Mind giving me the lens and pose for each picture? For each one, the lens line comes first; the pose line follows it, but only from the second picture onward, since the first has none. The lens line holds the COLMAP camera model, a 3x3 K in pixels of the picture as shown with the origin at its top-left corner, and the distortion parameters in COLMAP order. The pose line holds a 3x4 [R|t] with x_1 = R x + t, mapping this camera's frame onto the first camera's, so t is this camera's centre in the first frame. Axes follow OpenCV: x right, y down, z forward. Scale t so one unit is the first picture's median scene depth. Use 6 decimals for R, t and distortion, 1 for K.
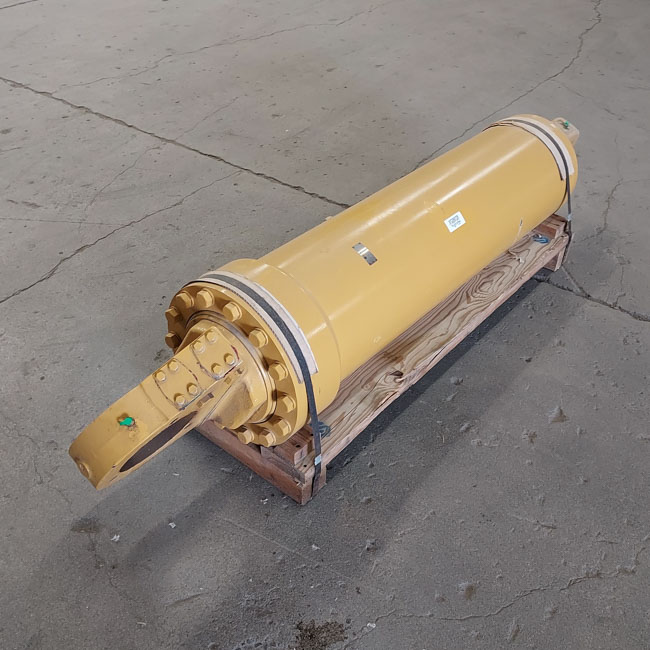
lens RADIAL K [[666.6, 0, 325.0], [0, 666.6, 325.0], [0, 0, 1]] dist [0.055597, -0.005462]
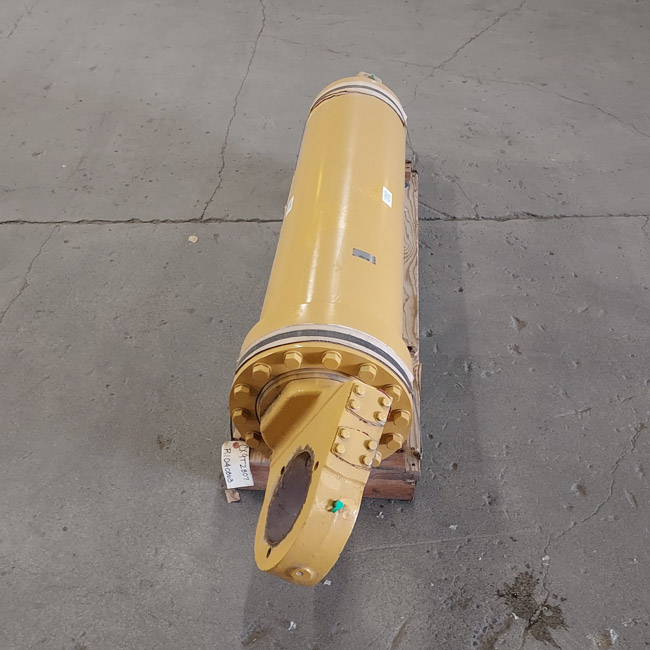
lens RADIAL K [[658.8, 0, 325.3], [0, 658.8, 333.6], [0, 0, 1]] dist [0.059291, -0.021155]
pose [[0.839664, -0.418820, 0.345766, -0.284818], [0.395710, 0.907841, 0.138700, -0.118322], [-0.371991, 0.020362, 0.928013, 0.059456]]
